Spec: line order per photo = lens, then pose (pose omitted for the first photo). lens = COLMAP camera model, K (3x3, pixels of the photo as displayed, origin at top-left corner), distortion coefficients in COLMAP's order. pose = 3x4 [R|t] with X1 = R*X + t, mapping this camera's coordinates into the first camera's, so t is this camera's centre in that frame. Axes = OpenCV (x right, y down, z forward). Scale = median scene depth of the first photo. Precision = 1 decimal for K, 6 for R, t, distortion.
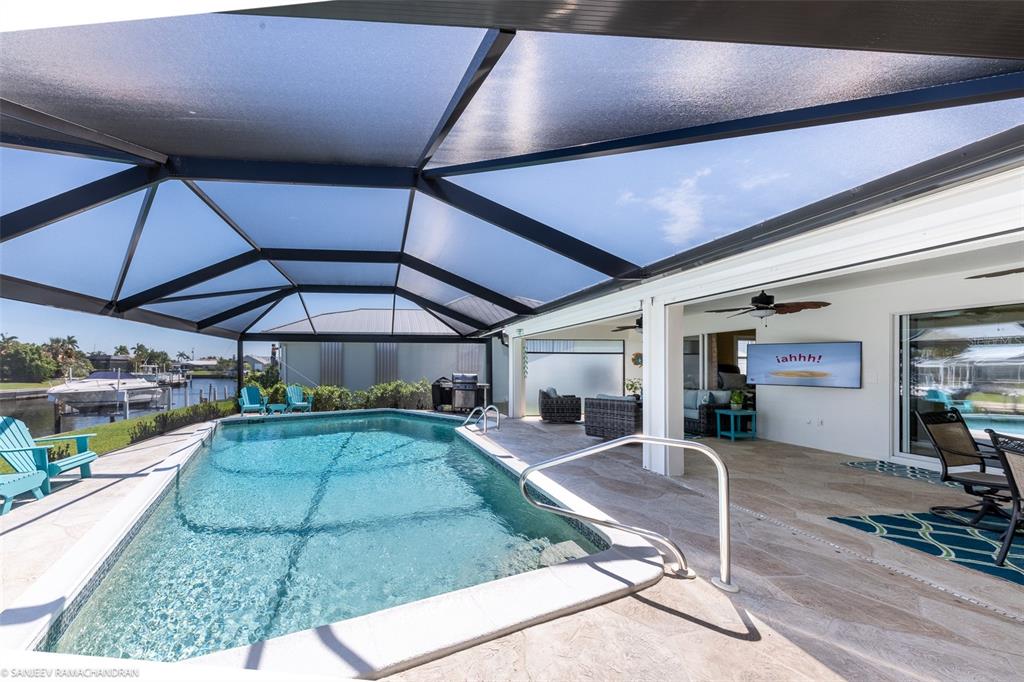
lens RADIAL K [[356.1, 0, 512.0], [0, 356.1, 365.6], [0, 0, 1]] dist [0.000120, -0.000010]
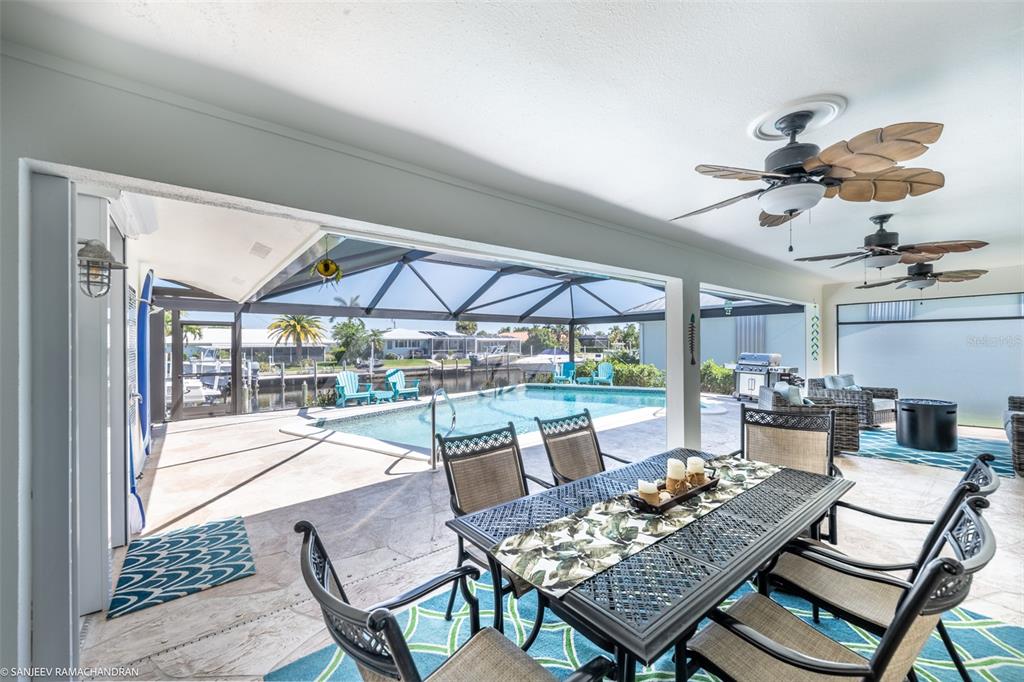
lens RADIAL K [[404.8, 0, 512.0], [0, 404.8, 341.0], [0, 0, 1]] dist [-0.000047, -0.000008]
pose [[0.580395, -0.015381, -0.814190, 0.442360], [0.012652, 0.999871, -0.009869, -0.003654], [0.814237, -0.004573, 0.580515, 0.018558]]
